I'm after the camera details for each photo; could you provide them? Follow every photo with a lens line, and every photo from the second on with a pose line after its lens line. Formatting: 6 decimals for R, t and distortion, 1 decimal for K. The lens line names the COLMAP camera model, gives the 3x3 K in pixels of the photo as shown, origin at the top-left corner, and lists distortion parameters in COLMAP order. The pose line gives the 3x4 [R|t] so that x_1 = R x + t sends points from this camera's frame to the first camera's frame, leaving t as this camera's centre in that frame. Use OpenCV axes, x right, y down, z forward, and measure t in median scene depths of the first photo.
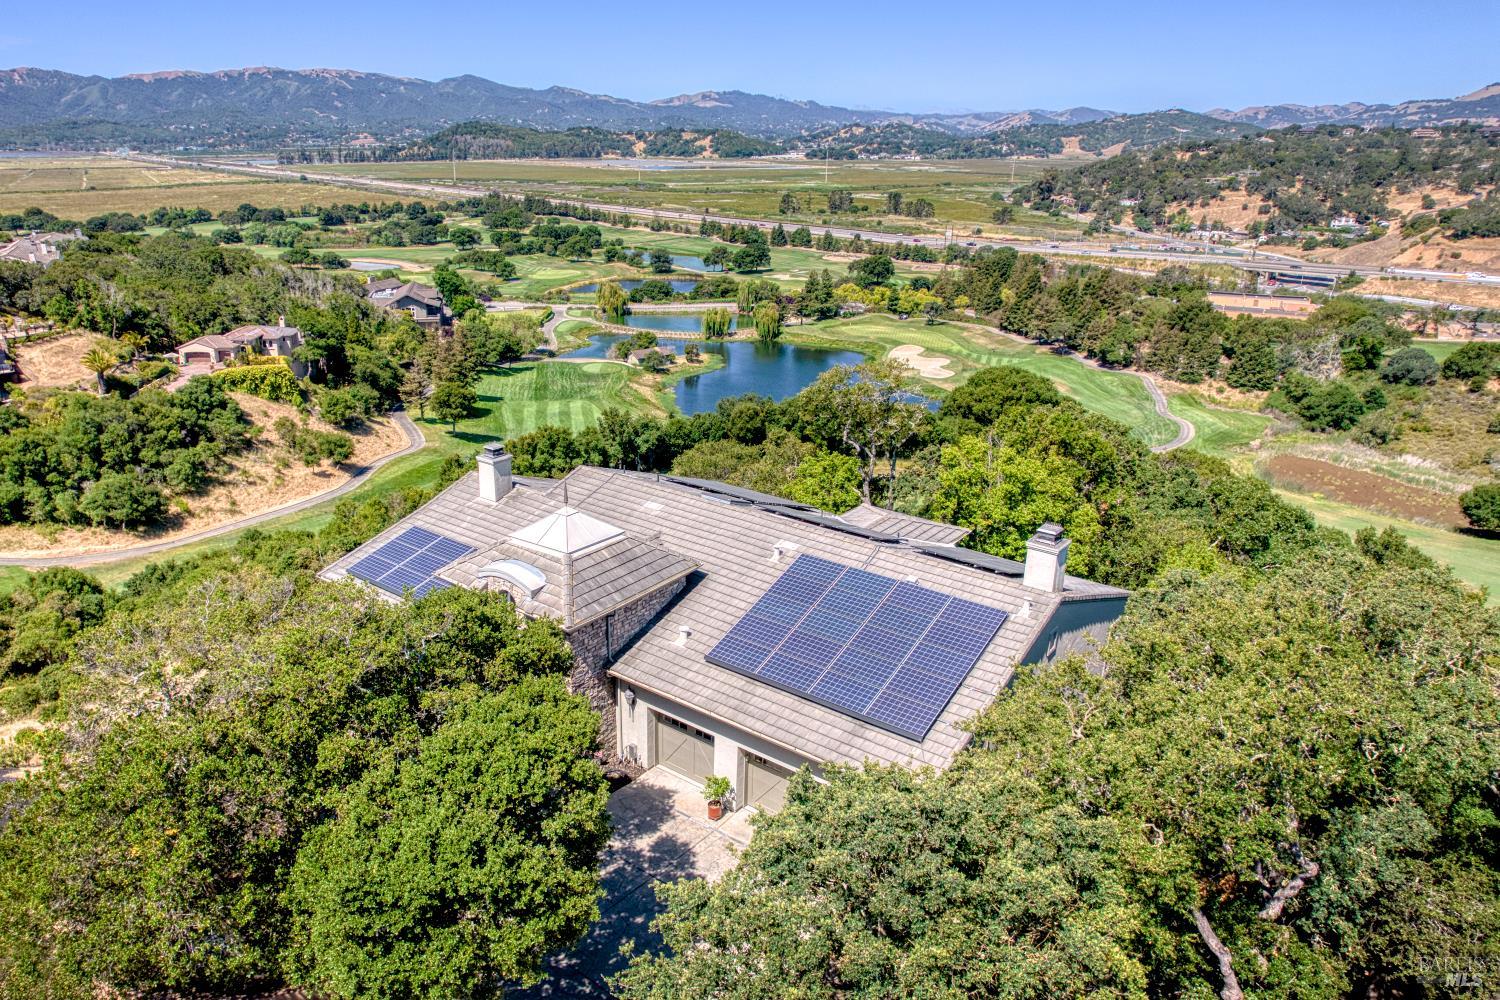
lens RADIAL K [[1054.9, 0, 683.0], [0, 1054.9, 511.3], [0, 0, 1]] dist [-0.084712, 0.076456]
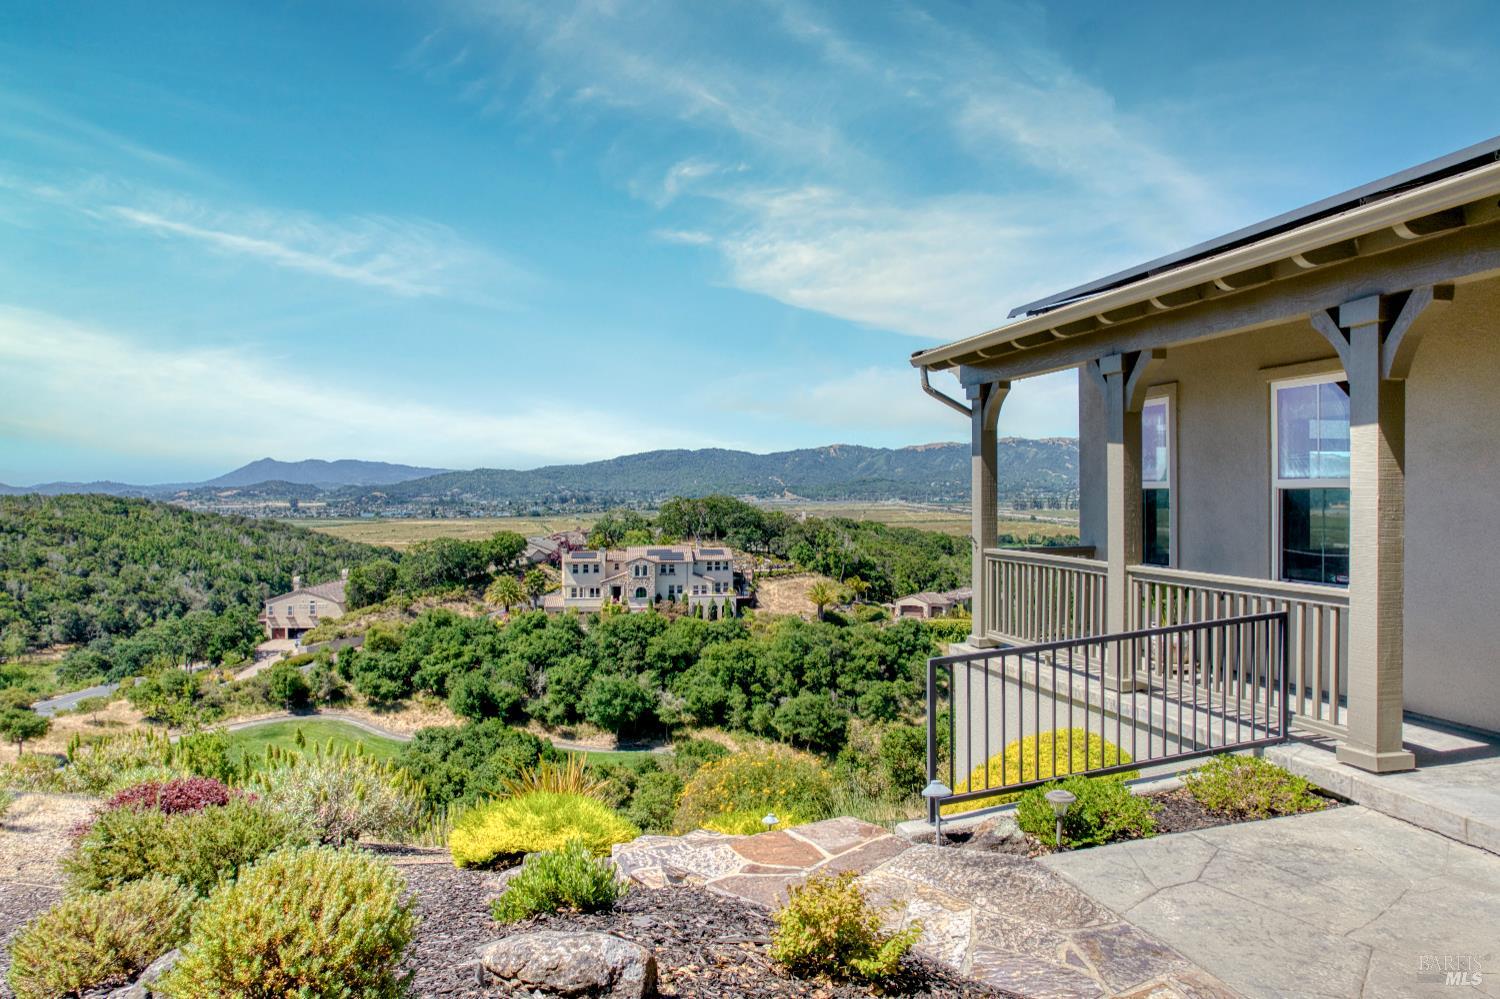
lens RADIAL K [[955.6, 0, 750.5], [0, 955.6, 500.0], [0, 0, 1]] dist [-0.054163, 0.055637]
pose [[0.811558, -0.003429, -0.584262, -0.045814], [-0.192007, 0.942879, -0.272238, 0.036480], [0.551822, 0.333119, 0.764542, 0.156123]]
